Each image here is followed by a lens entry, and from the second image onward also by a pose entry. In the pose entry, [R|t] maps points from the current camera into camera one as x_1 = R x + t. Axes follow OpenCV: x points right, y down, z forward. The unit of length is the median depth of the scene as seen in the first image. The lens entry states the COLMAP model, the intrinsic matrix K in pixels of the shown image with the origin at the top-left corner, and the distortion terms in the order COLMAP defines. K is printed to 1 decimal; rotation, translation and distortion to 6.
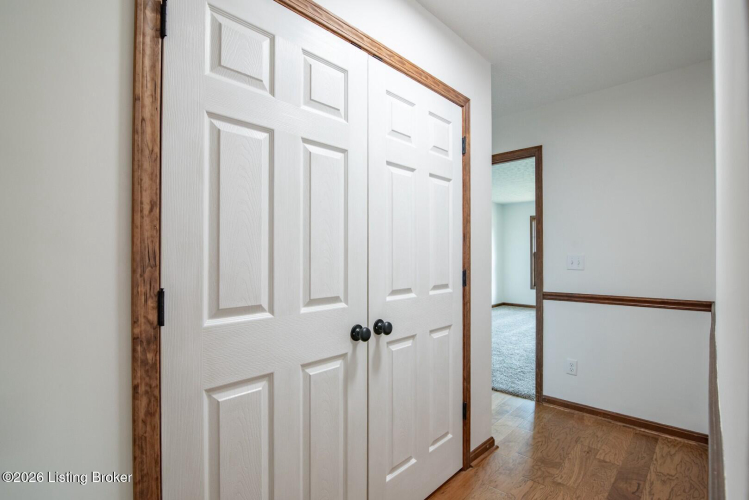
lens RADIAL K [[353.5, 0, 371.7], [0, 353.5, 251.9], [0, 0, 1]] dist [-0.018884, 0.000536]
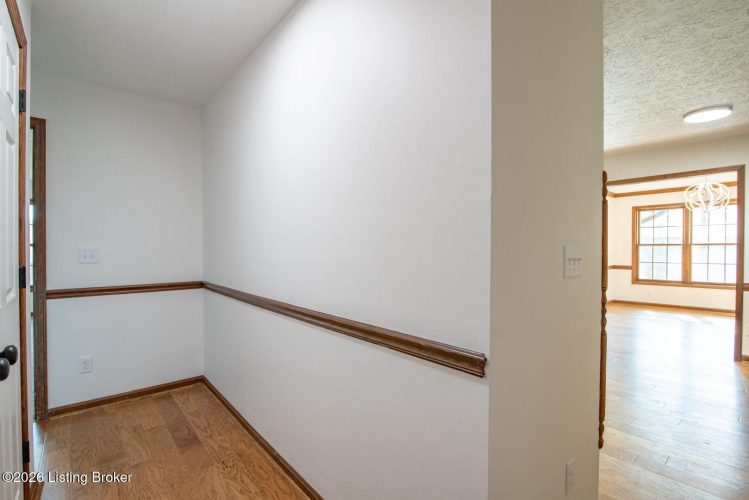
lens RADIAL K [[353.5, 0, 371.7], [0, 353.5, 249.2], [0, 0, 1]] dist [-0.018884, 0.000536]
pose [[0.093481, -0.003144, 0.995616, -0.355545], [-0.011918, 0.999920, 0.004277, -0.000703], [-0.995550, -0.012265, 0.093436, 0.162610]]
